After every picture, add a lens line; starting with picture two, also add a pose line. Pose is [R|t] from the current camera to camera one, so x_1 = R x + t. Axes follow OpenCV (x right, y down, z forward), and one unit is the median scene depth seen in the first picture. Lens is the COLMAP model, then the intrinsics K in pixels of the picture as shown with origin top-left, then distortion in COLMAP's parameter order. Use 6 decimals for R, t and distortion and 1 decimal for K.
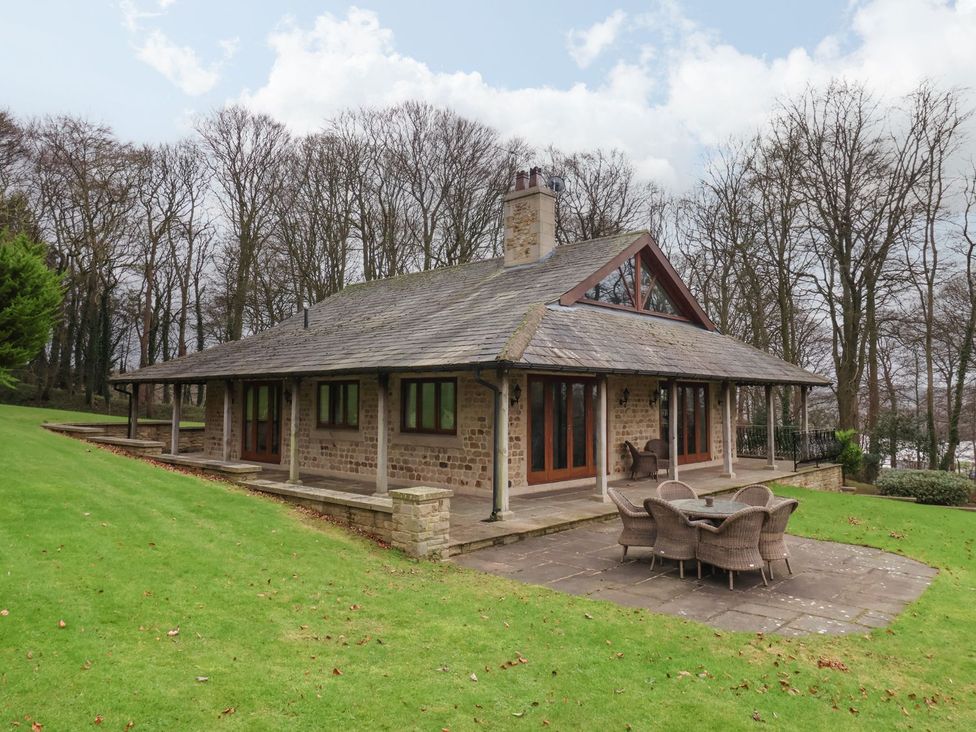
lens RADIAL K [[657.2, 0, 501.7], [0, 657.2, 352.2], [0, 0, 1]] dist [-0.001126, -0.004096]
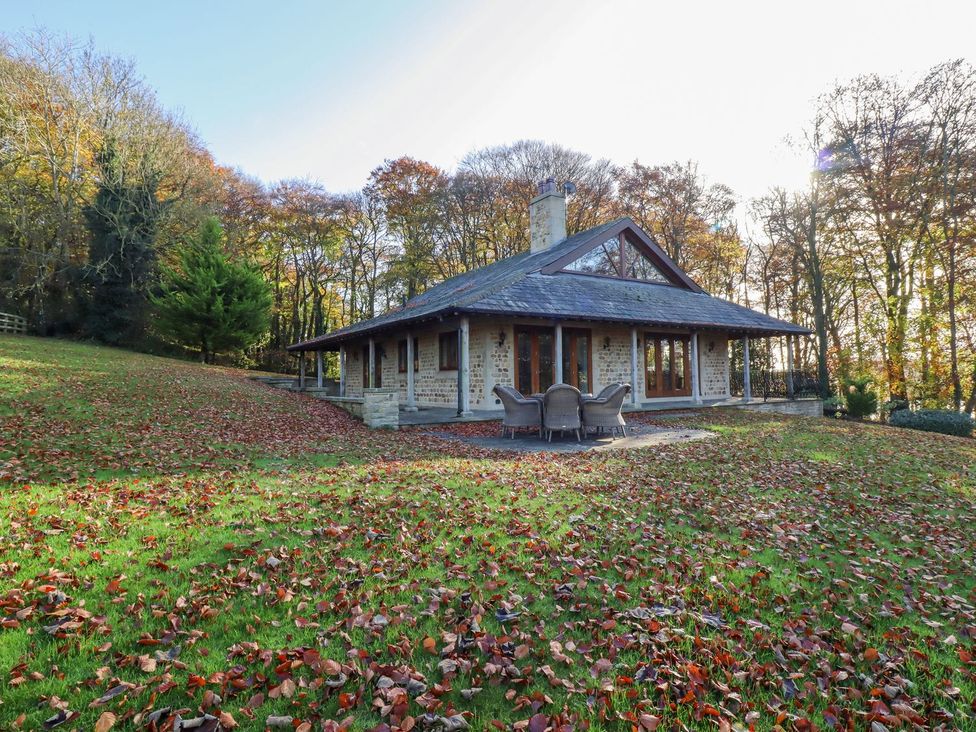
lens RADIAL K [[510.3, 0, 500.2], [0, 510.3, 350.4], [0, 0, 1]] dist [0.002495, -0.014086]
pose [[0.972679, -0.030328, -0.230166, 0.197357], [0.036329, 0.999100, 0.021877, 0.048596], [0.229296, -0.029641, 0.972905, -0.047581]]
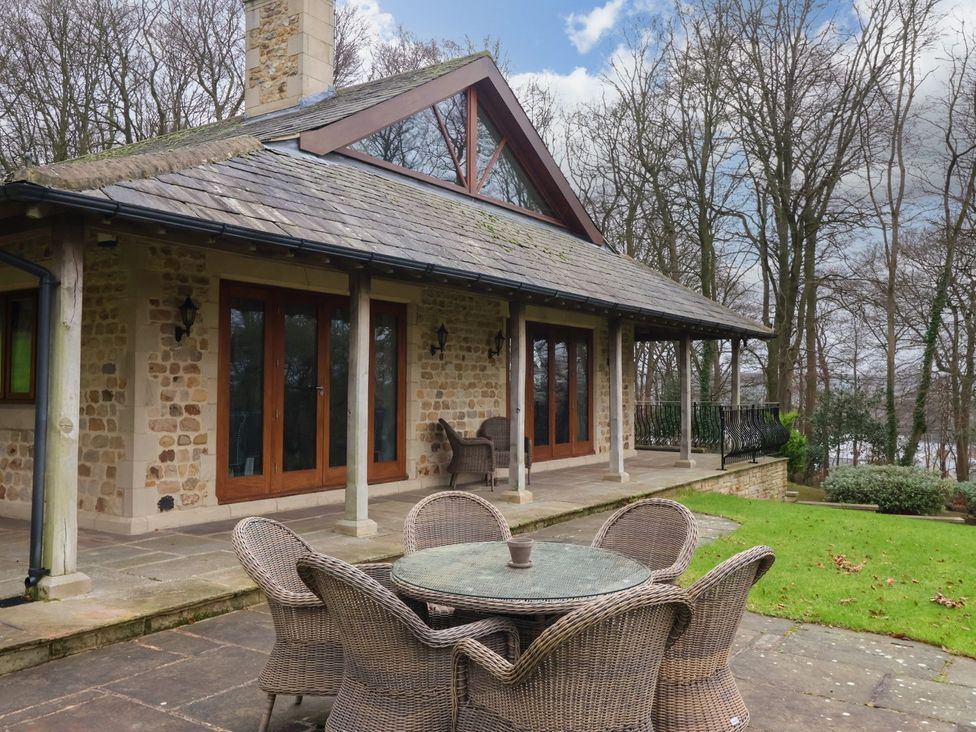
lens RADIAL K [[858.8, 0, 489.0], [0, 858.8, 347.6], [0, 0, 1]] dist [0.010385, 0.007465]
pose [[0.986532, 0.006872, 0.163423, 0.101055], [-0.011757, 0.999512, 0.028941, 0.048456], [-0.163144, -0.030473, 0.986132, 0.253032]]
